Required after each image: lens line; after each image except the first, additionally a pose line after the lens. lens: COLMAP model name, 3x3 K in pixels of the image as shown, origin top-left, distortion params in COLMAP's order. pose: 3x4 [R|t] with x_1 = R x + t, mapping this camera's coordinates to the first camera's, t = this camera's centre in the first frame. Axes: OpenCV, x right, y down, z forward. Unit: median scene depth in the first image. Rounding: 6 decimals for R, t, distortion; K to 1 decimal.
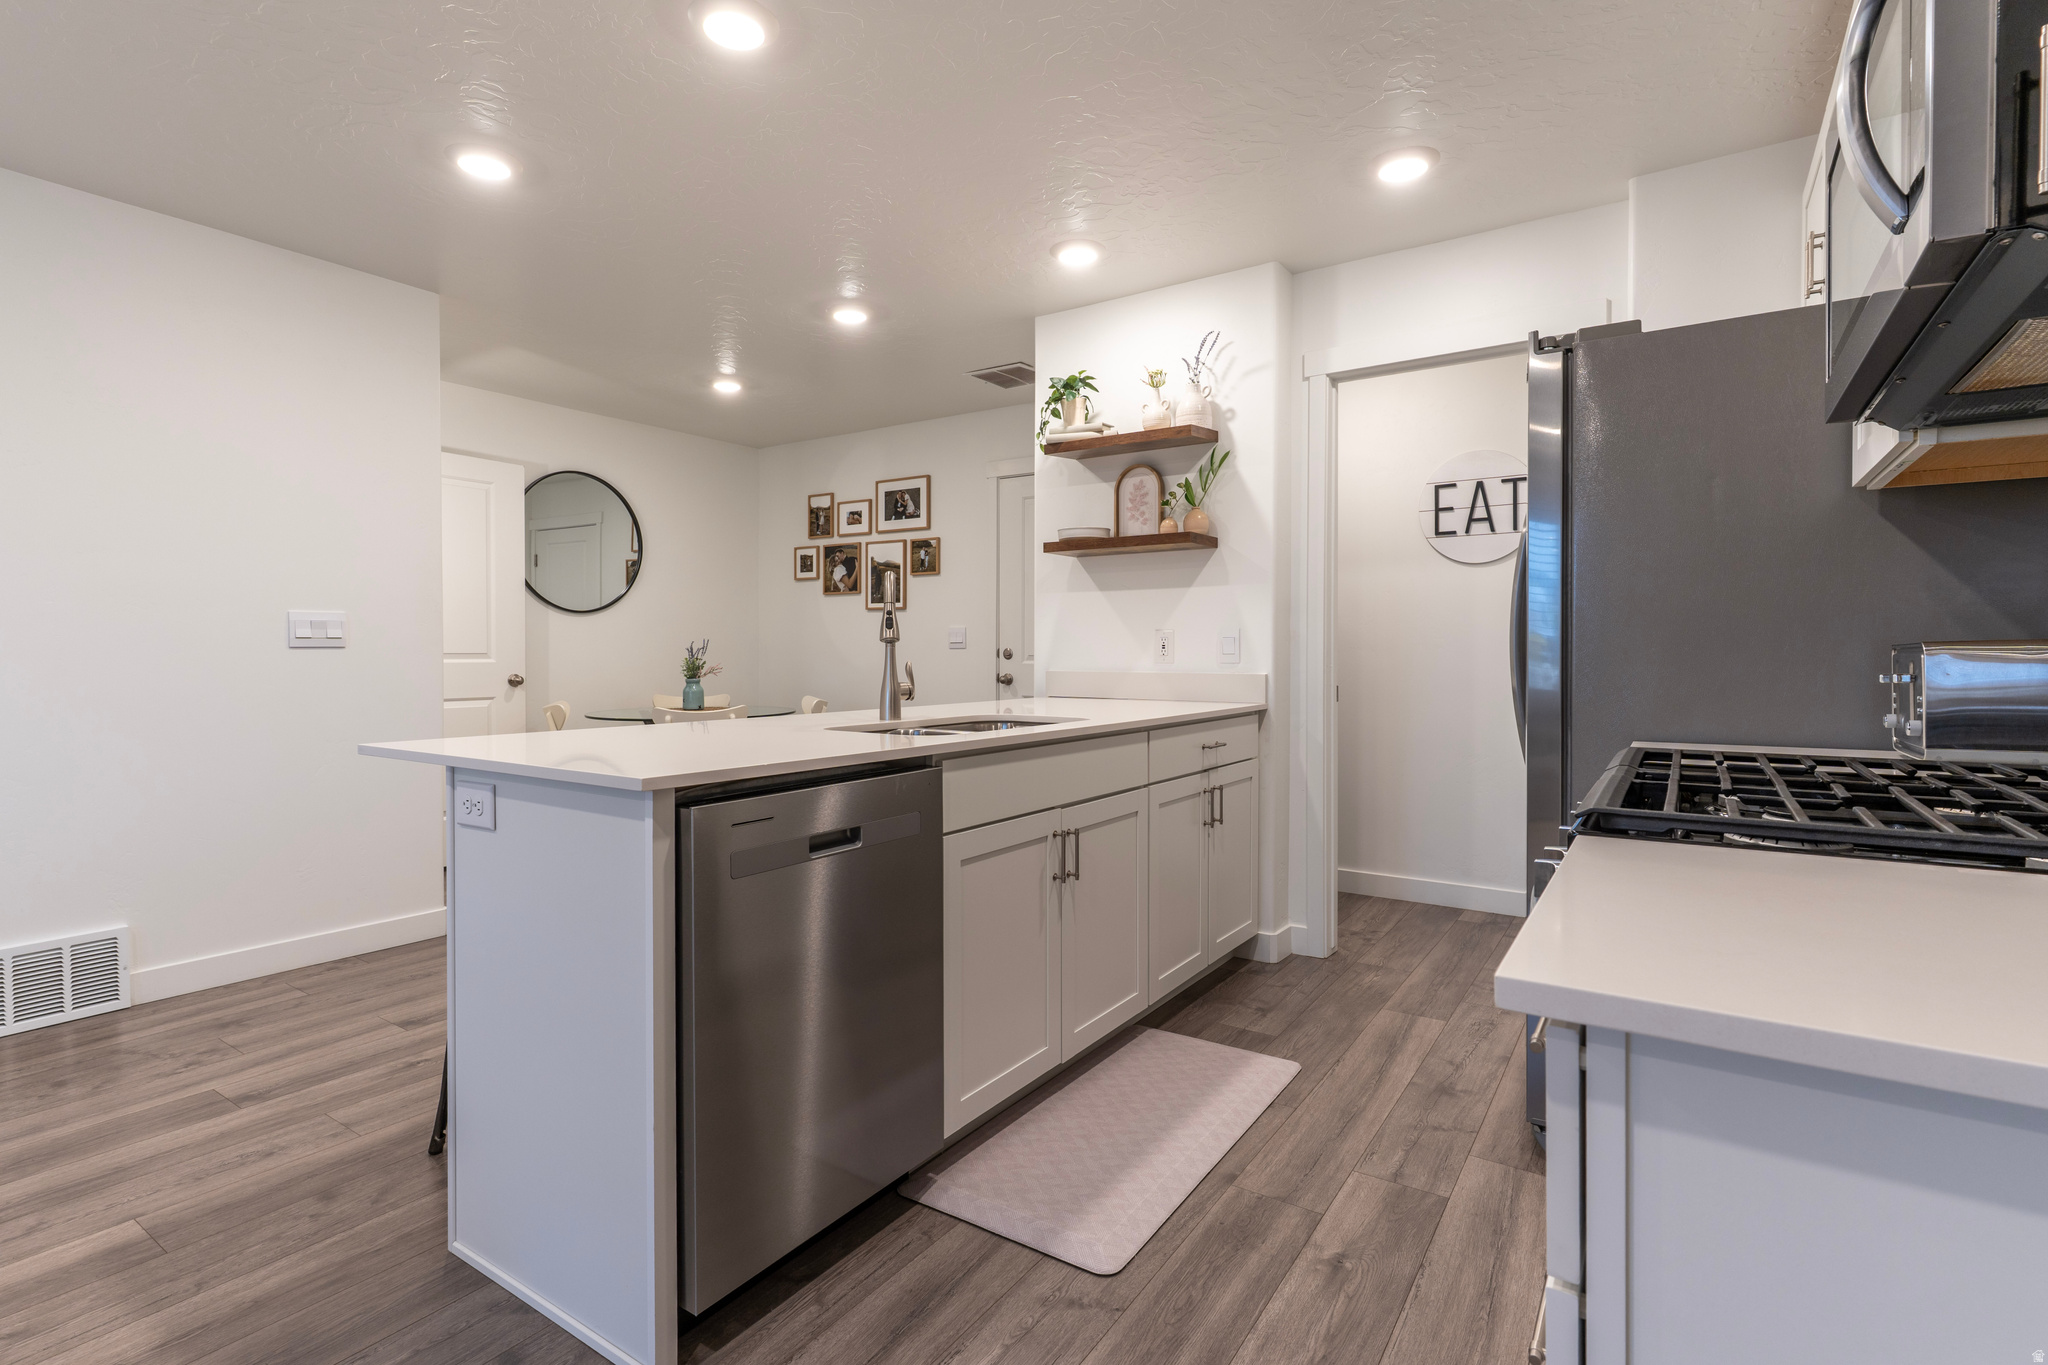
lens RADIAL K [[974.0, 0, 1029.1], [0, 974.0, 673.6], [0, 0, 1]] dist [0.002094, -0.001539]
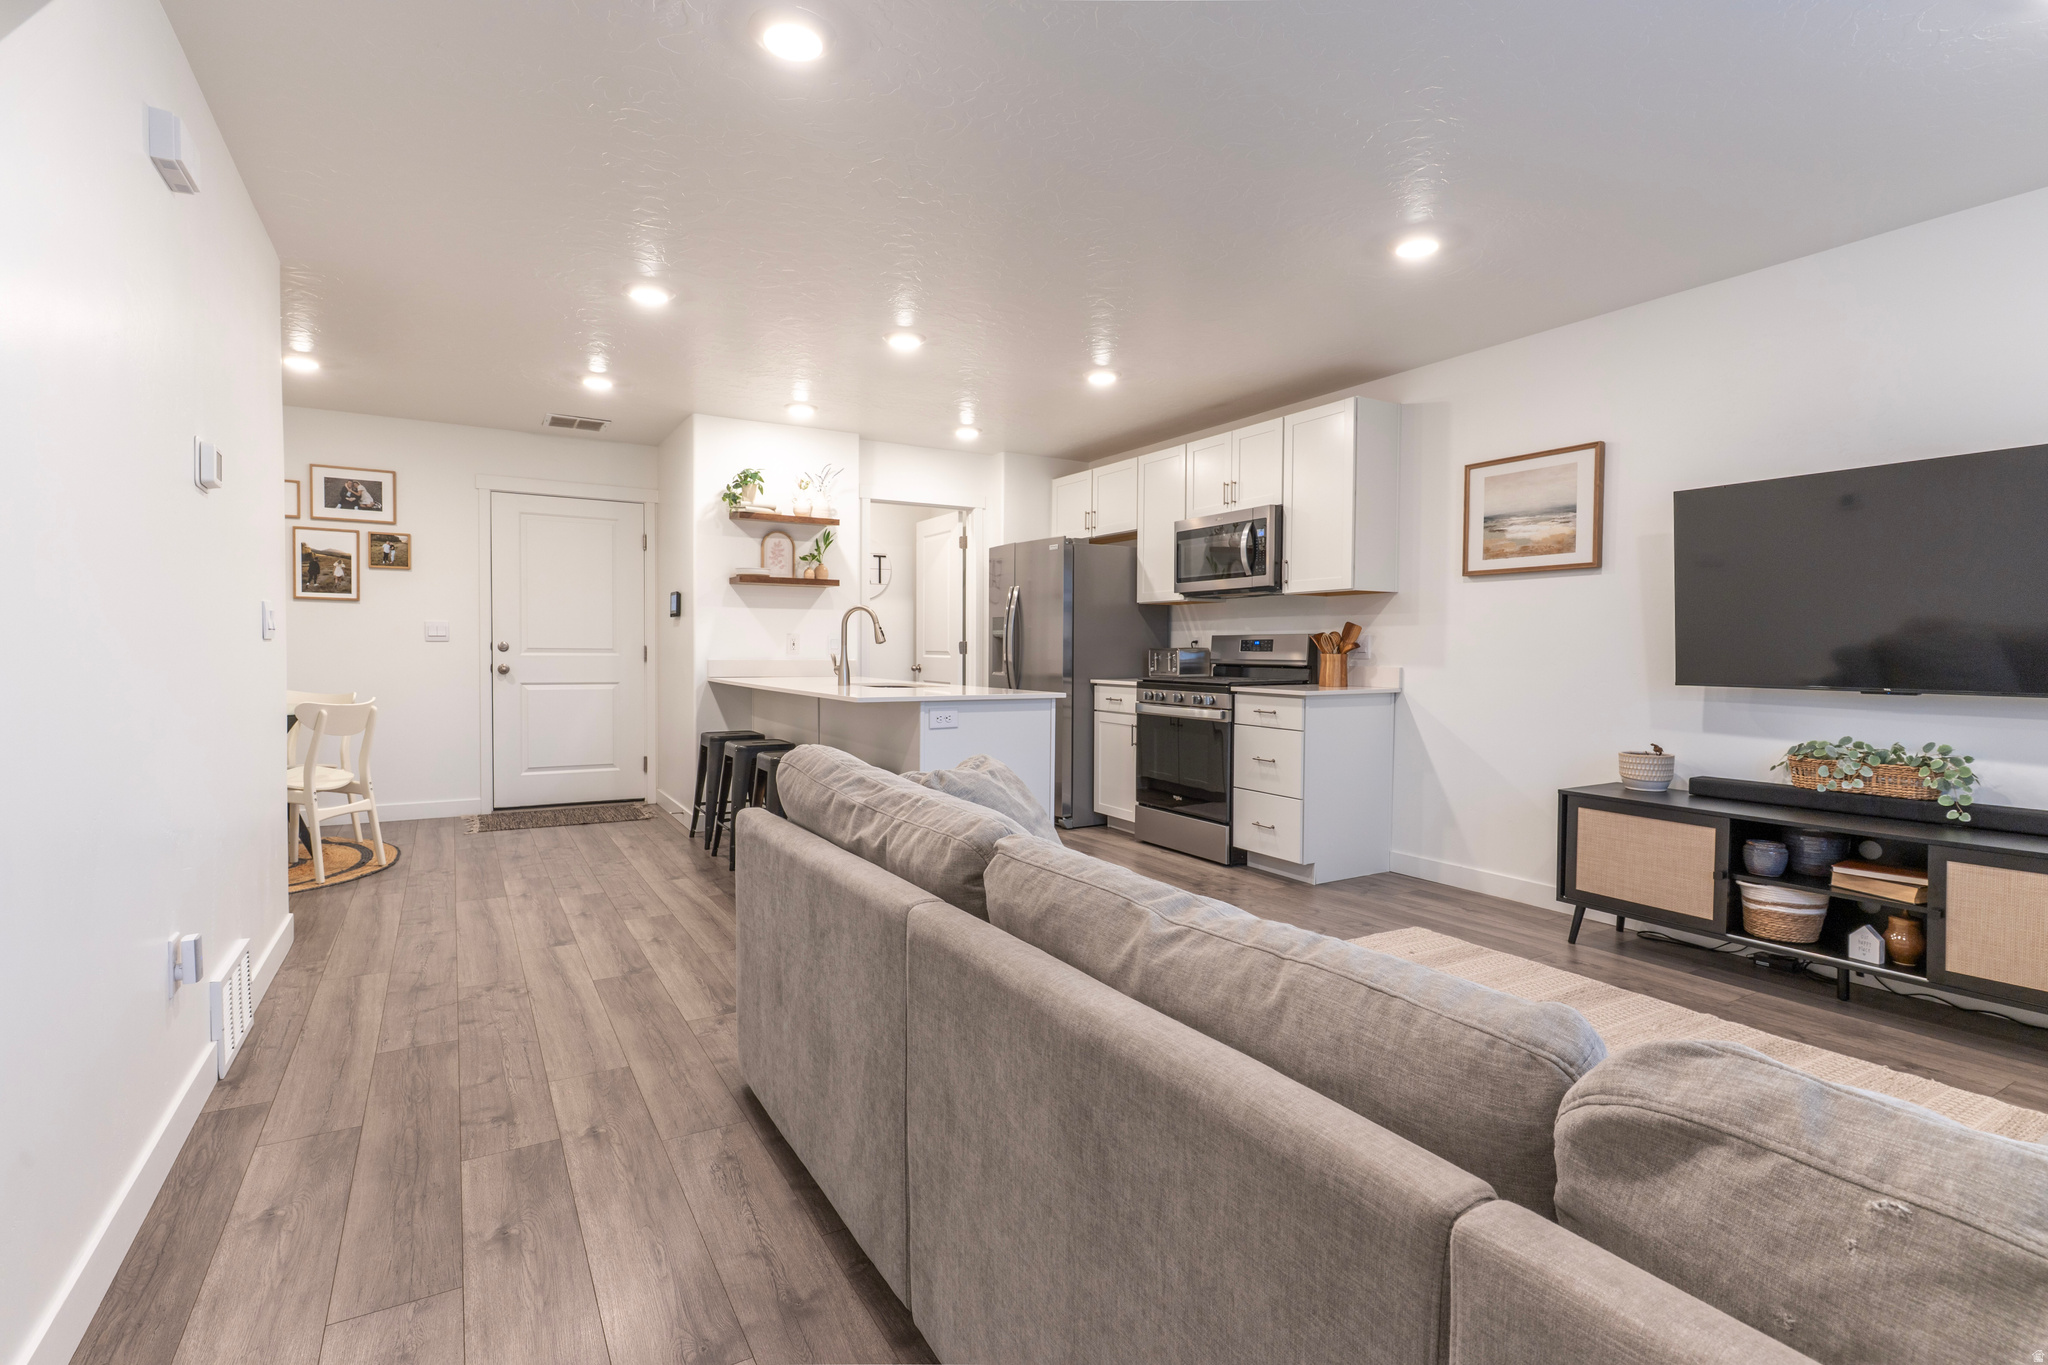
lens RADIAL K [[974.0, 0, 1034.3], [0, 974.0, 669.3], [0, 0, 1]] dist [0.002094, -0.001539]
pose [[0.422492, -0.014155, 0.906256, -0.744709], [0.012997, 0.999870, 0.009558, 0.002423], [-0.906274, 0.007740, 0.422621, -0.037442]]
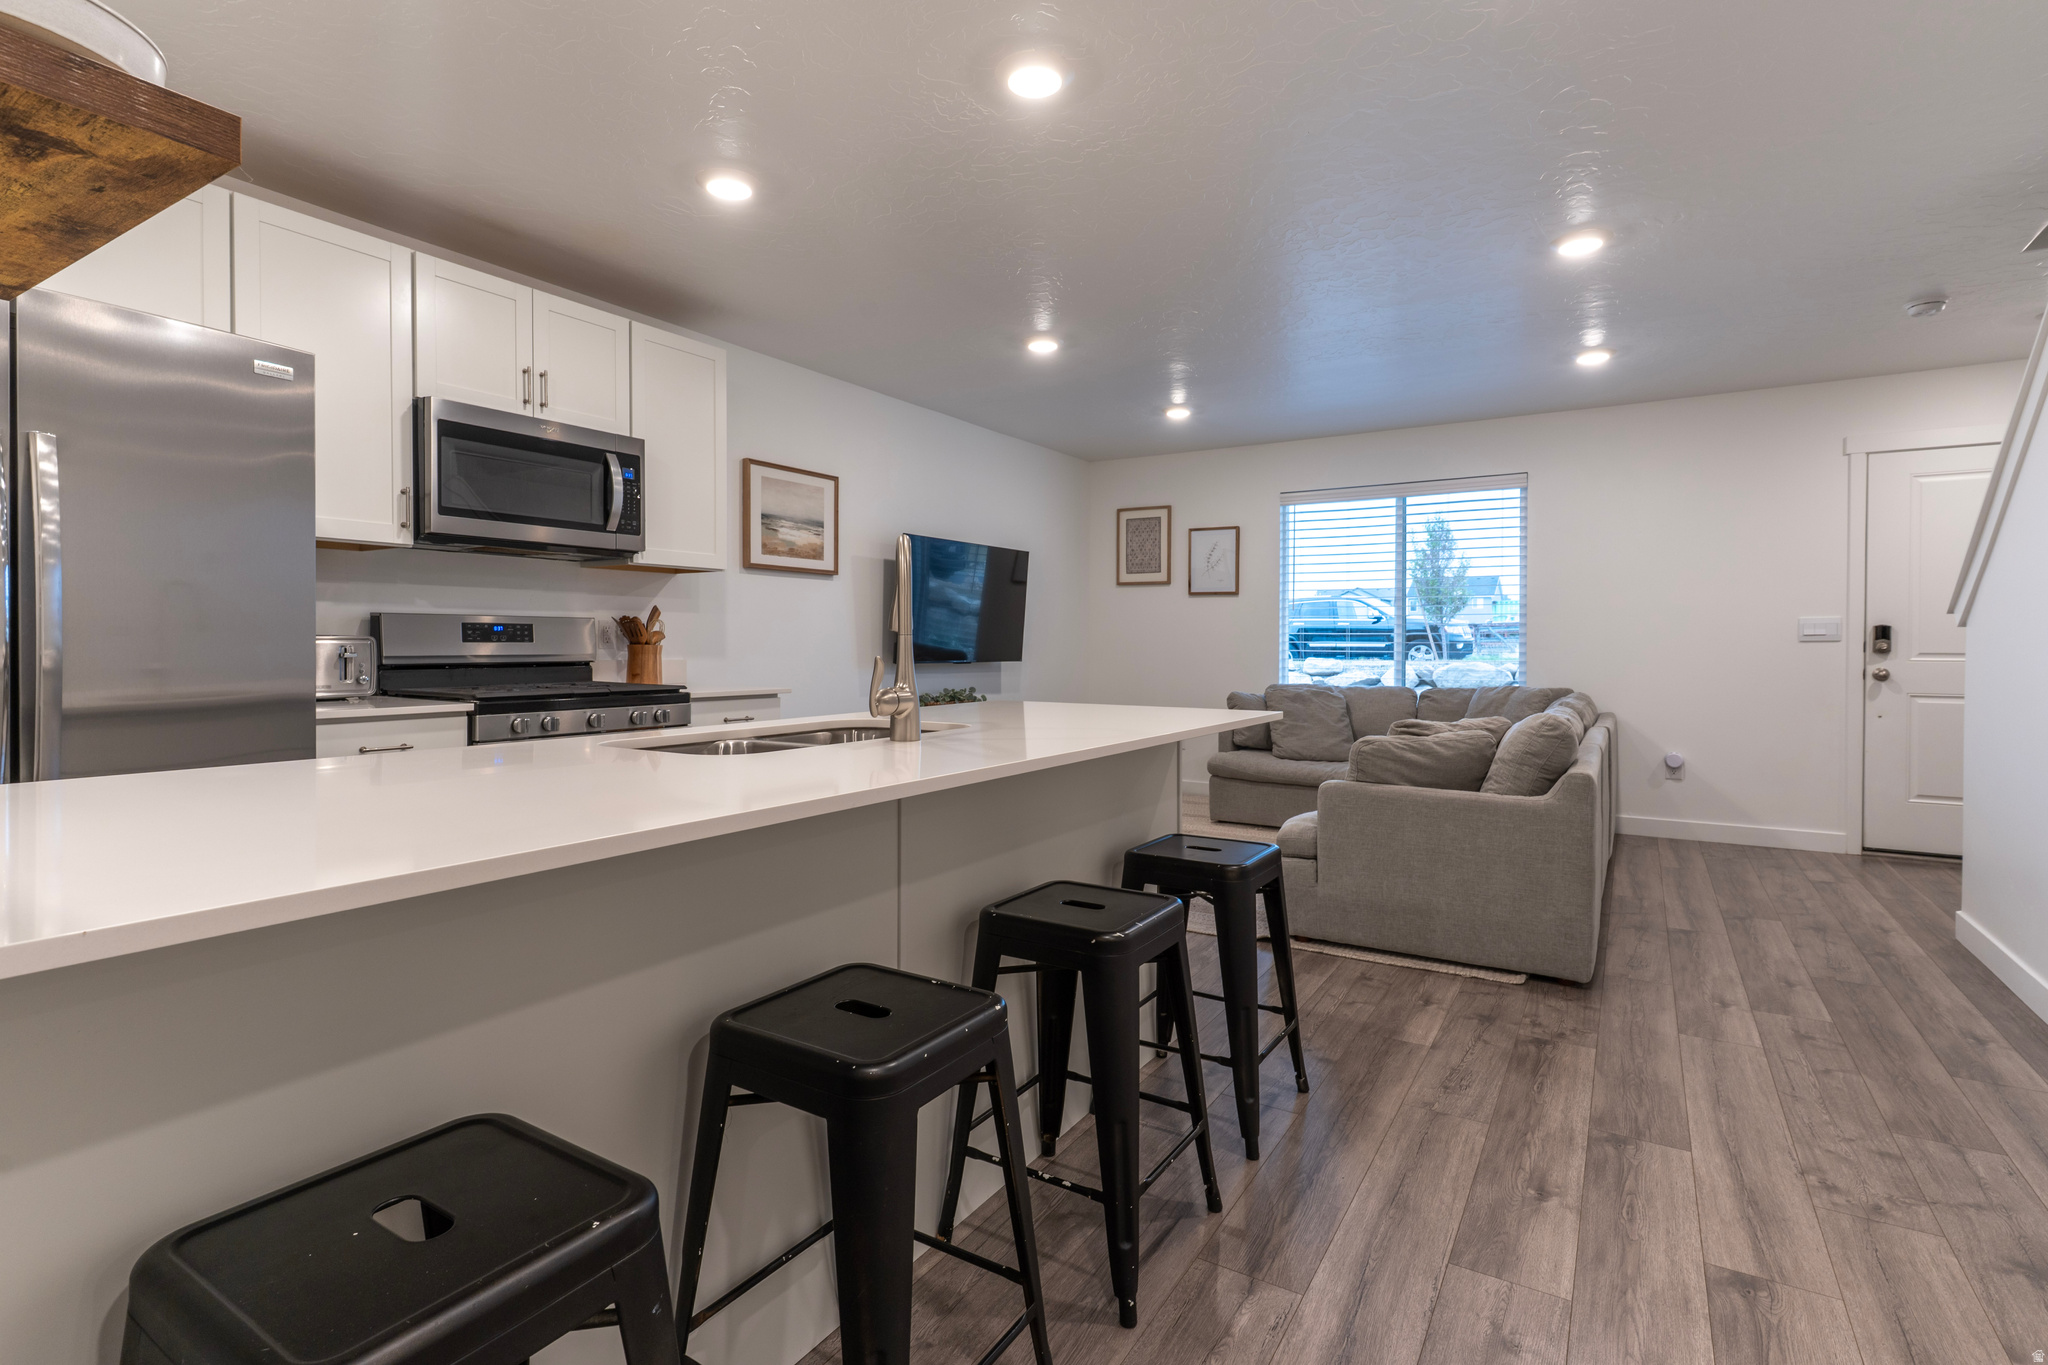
lens RADIAL K [[974.0, 0, 1012.8], [0, 974.0, 648.3], [0, 0, 1]] dist [0.002094, -0.001539]
pose [[-0.999678, -0.001255, -0.025358, -0.091743], [-0.001985, 0.999584, 0.028763, -0.017244], [0.025312, 0.028804, -0.999265, 0.773540]]
